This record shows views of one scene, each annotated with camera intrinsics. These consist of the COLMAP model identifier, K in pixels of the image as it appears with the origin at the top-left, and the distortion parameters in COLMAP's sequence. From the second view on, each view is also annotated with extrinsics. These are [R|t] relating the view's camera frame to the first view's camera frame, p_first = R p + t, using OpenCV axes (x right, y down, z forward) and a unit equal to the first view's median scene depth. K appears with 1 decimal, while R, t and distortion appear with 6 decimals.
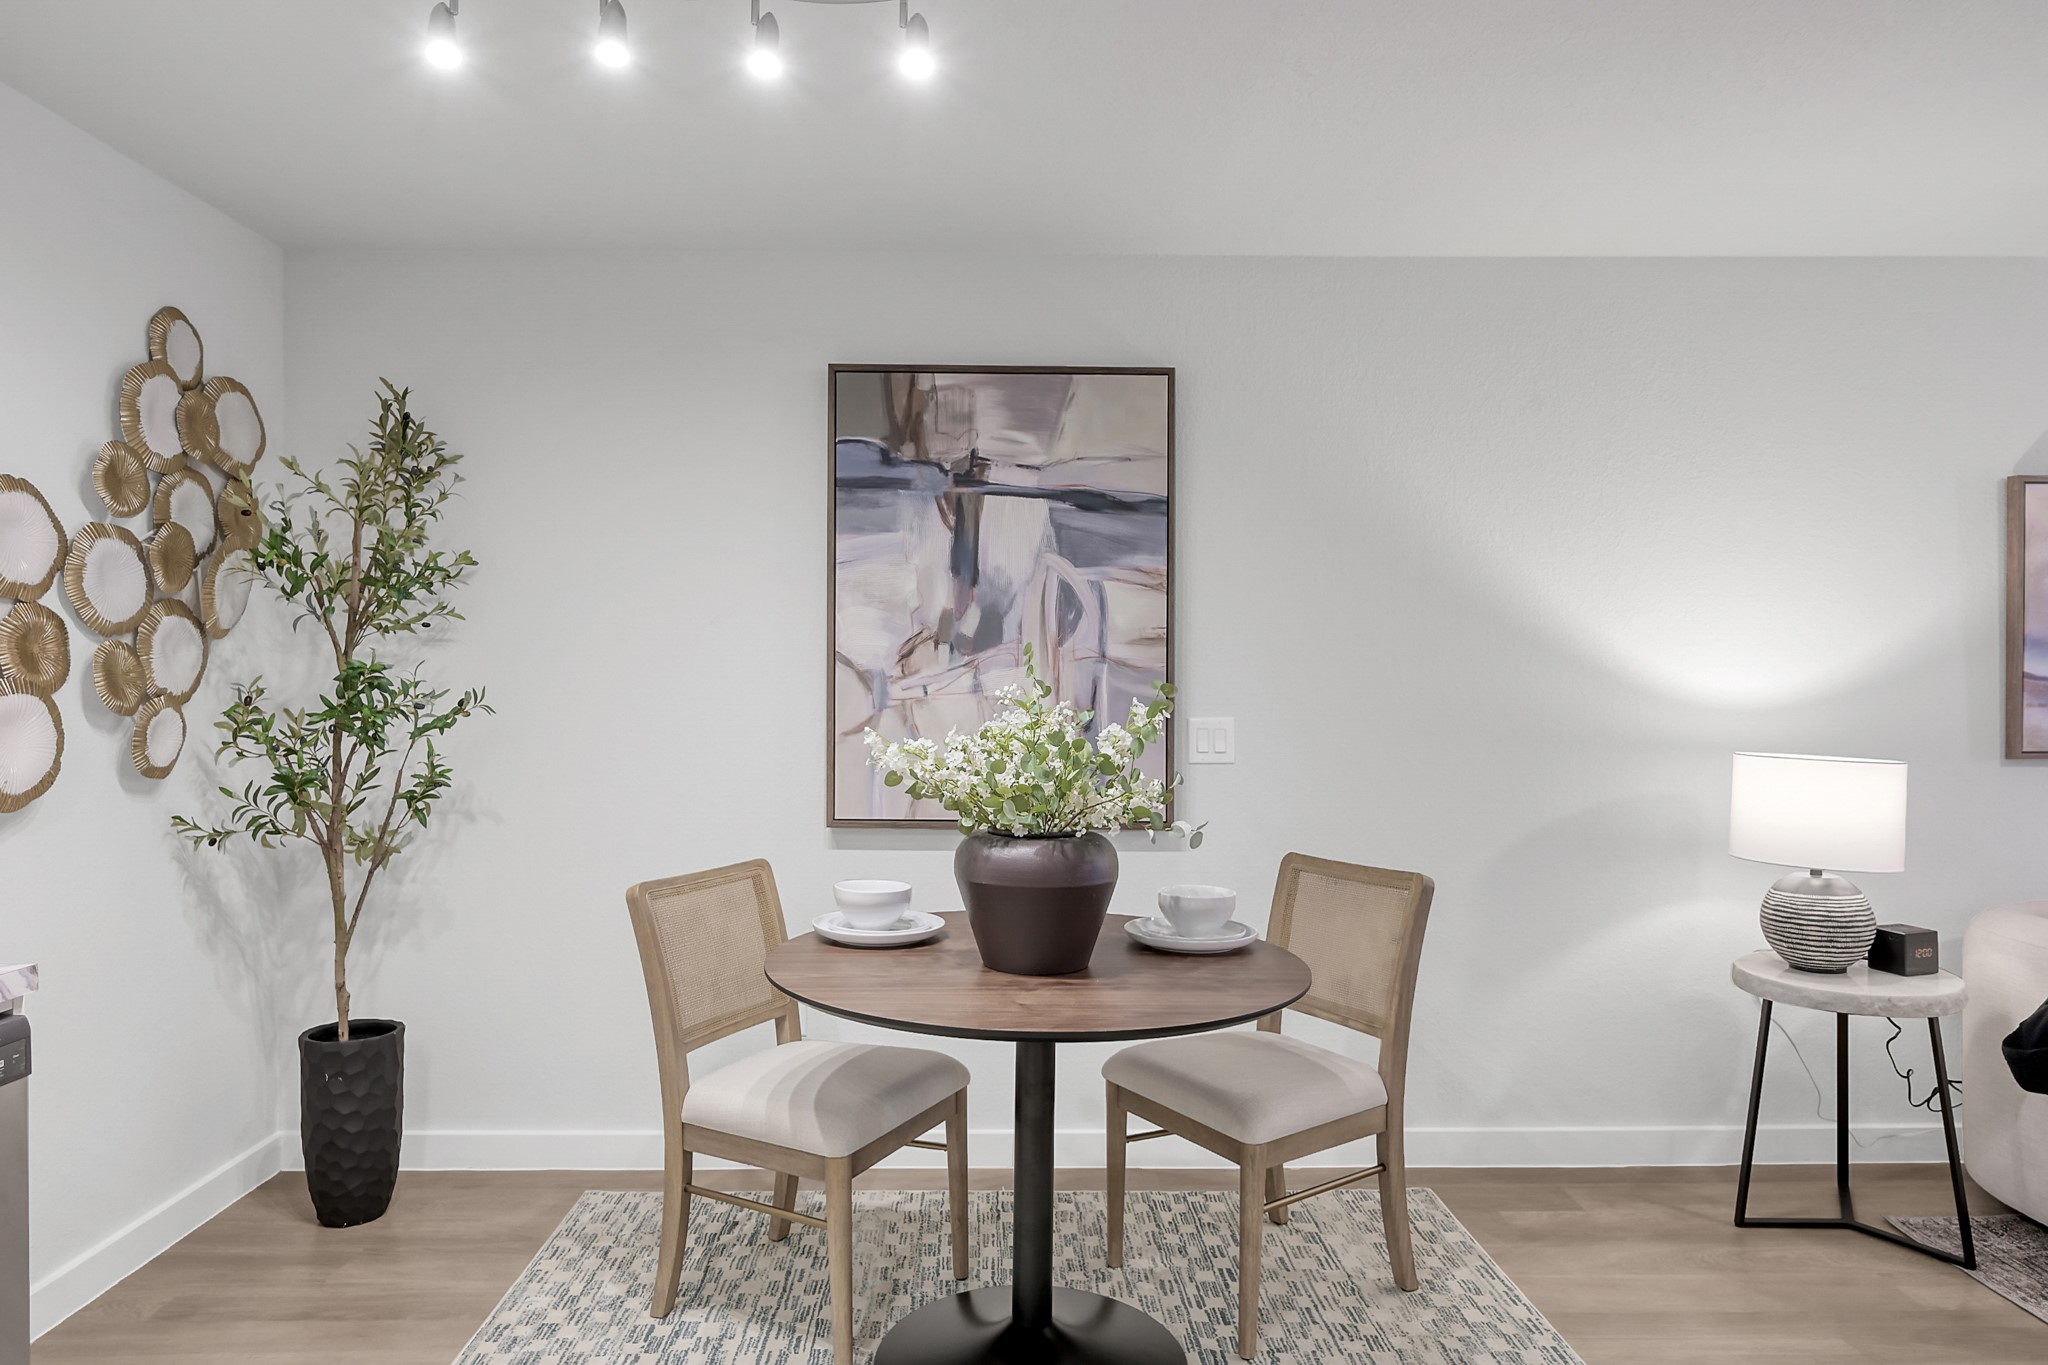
lens RADIAL K [[1249.5, 0, 1026.5], [0, 1249.5, 682.2], [0, 0, 1]] dist [-0.000196, 0.001683]
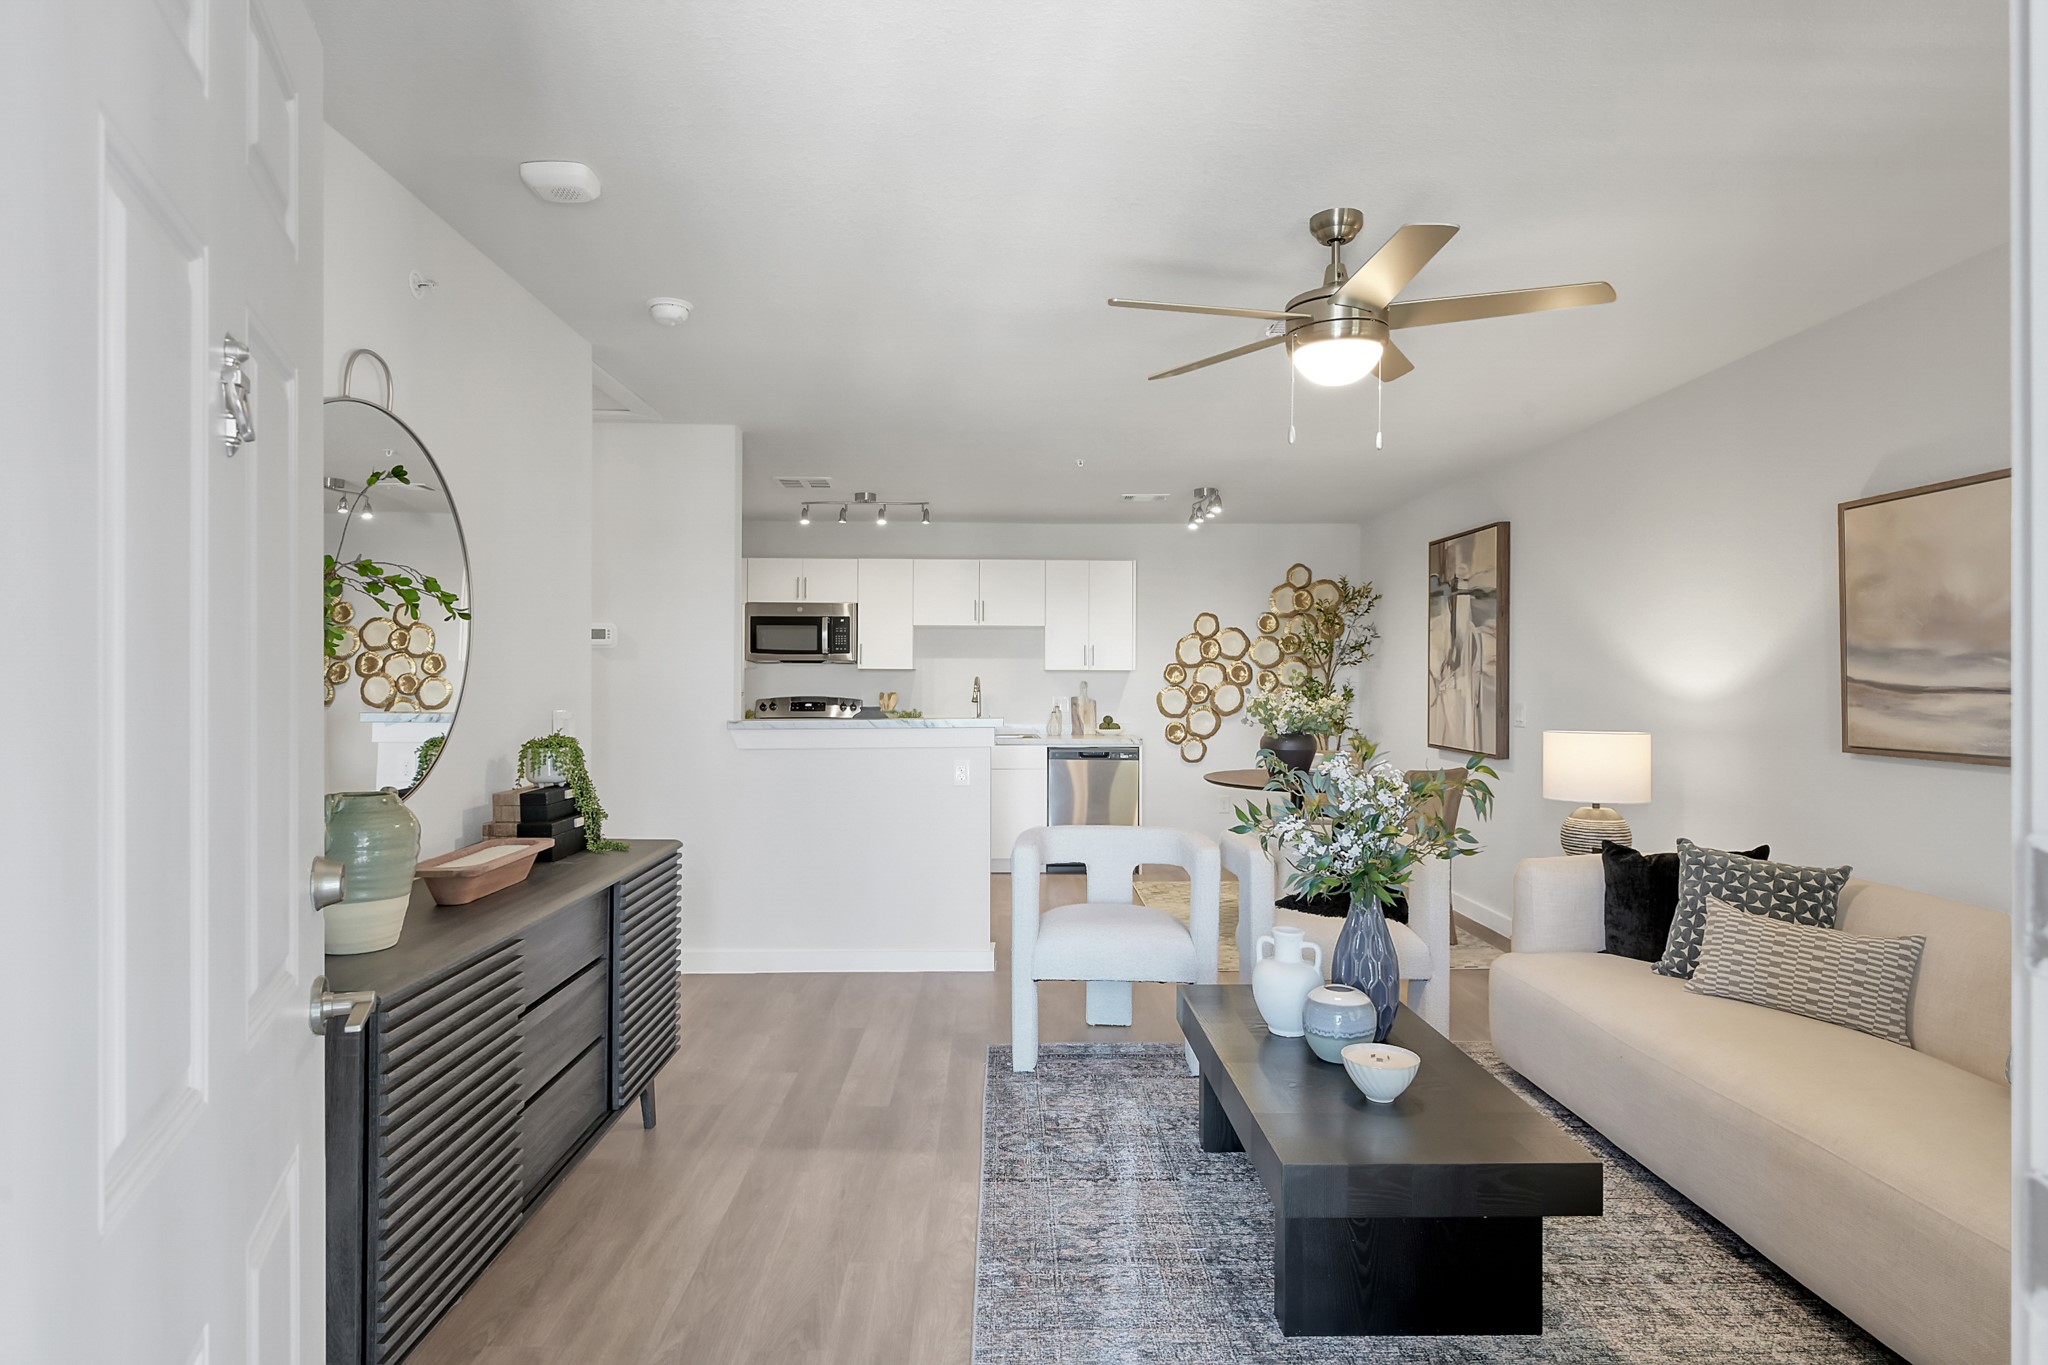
lens RADIAL K [[1102.5, 0, 1027.7], [0, 1102.5, 685.1], [0, 0, 1]] dist [0.000815, 0.000040]
pose [[0.020475, 0.003765, -0.999783, 1.829465], [-0.005180, 0.999980, 0.003660, 0.000049], [0.999777, 0.005104, 0.020494, 0.231708]]
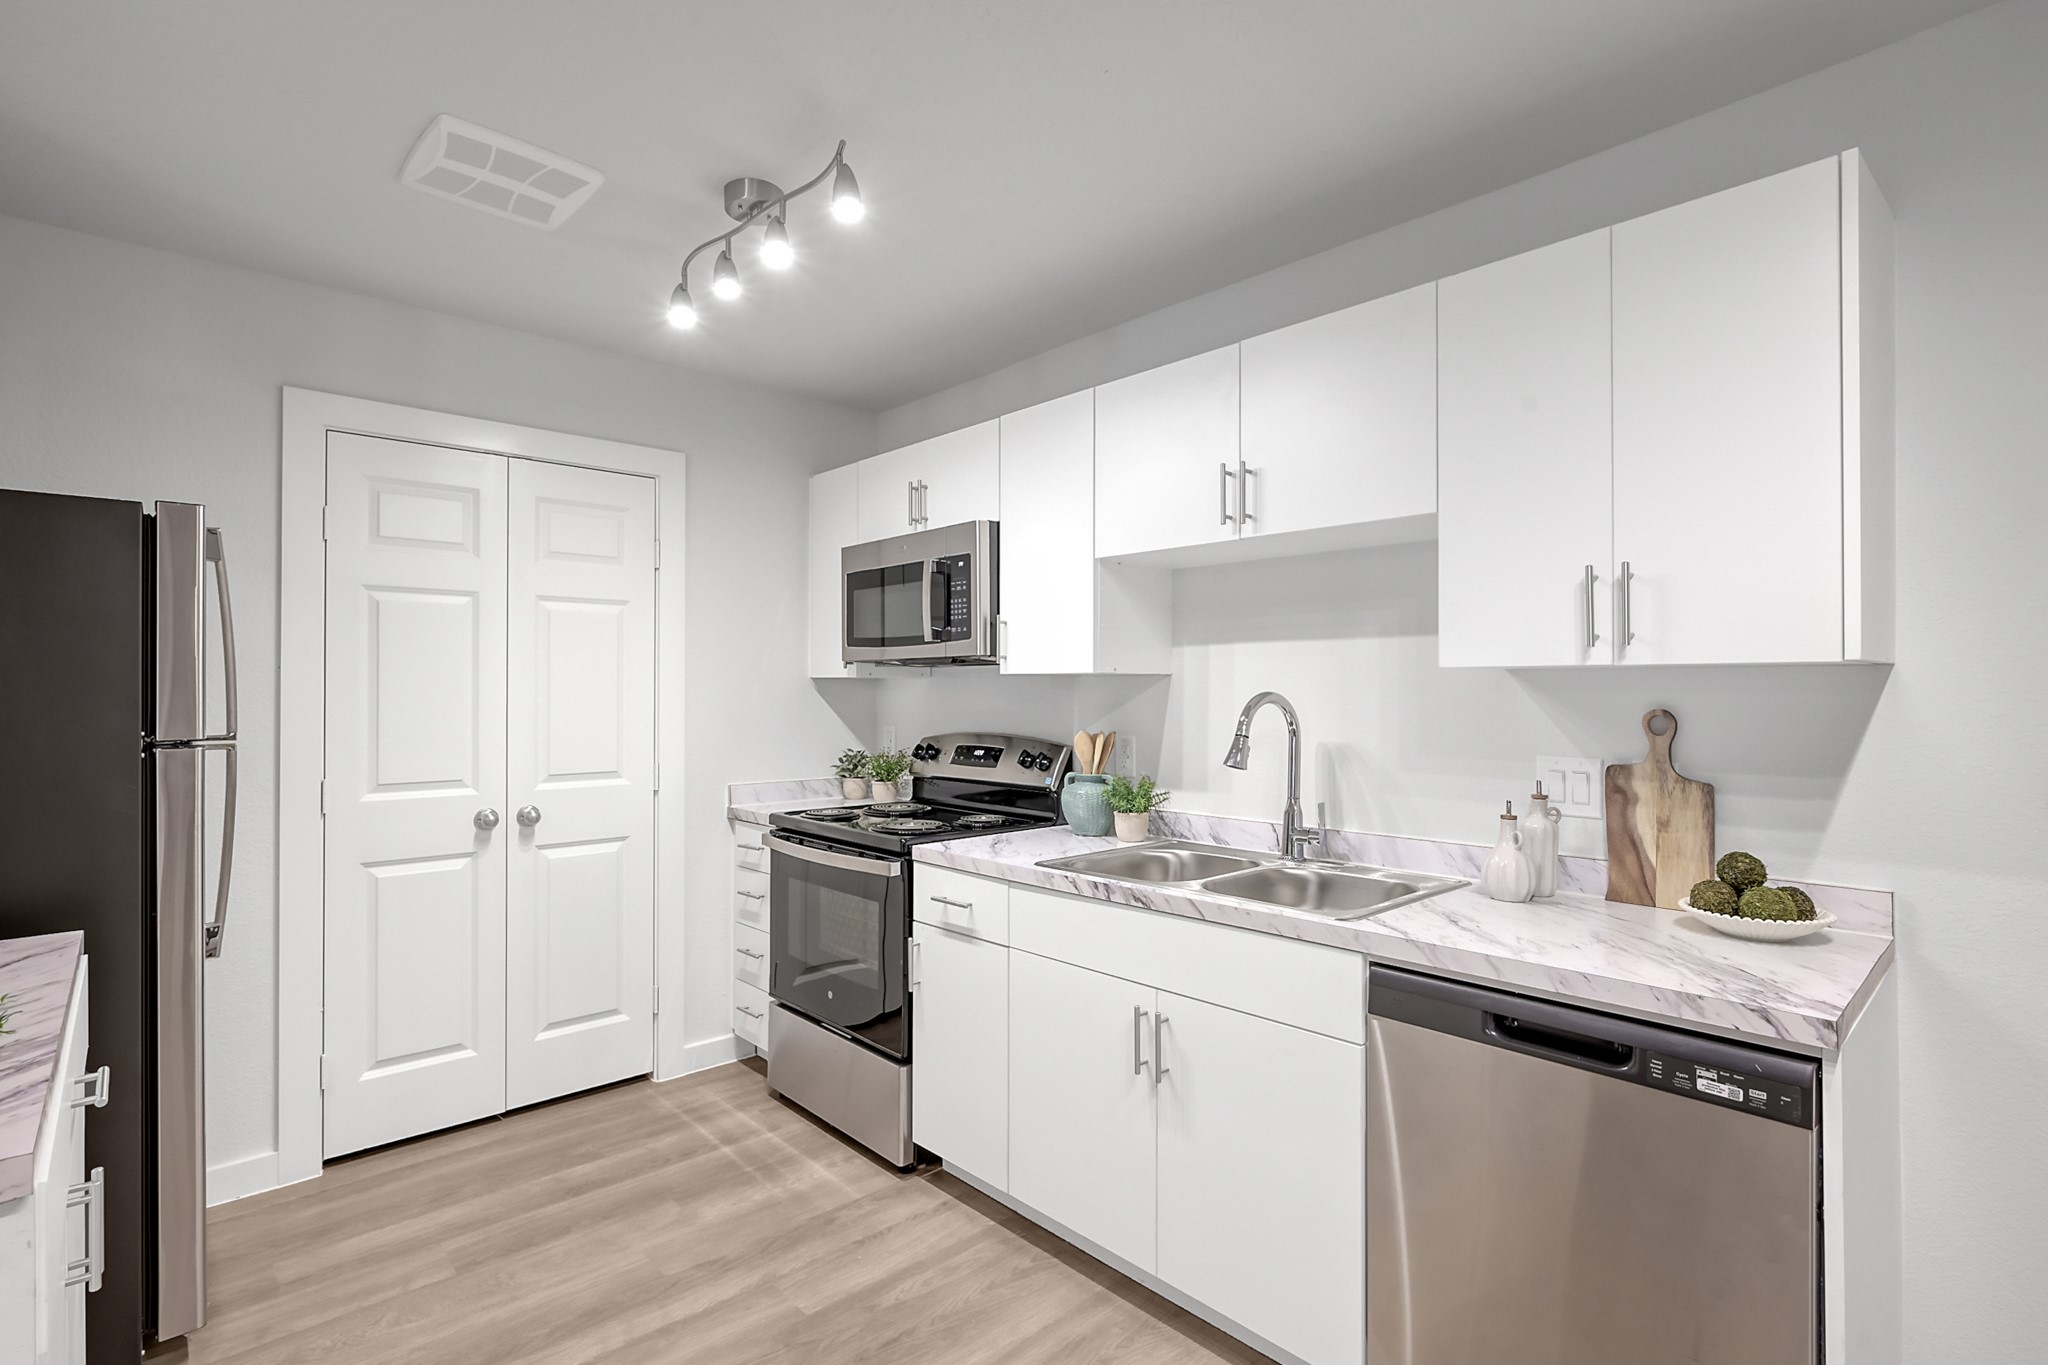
lens RADIAL K [[969.9, 0, 1028.3], [0, 969.9, 683.3], [0, 0, 1]] dist [0.001222, 0.000066]
pose [[-0.743883, -0.005621, -0.668286, 0.077803], [-0.001655, 0.999977, -0.006569, -0.010997], [0.668308, -0.003780, -0.743875, 0.579121]]
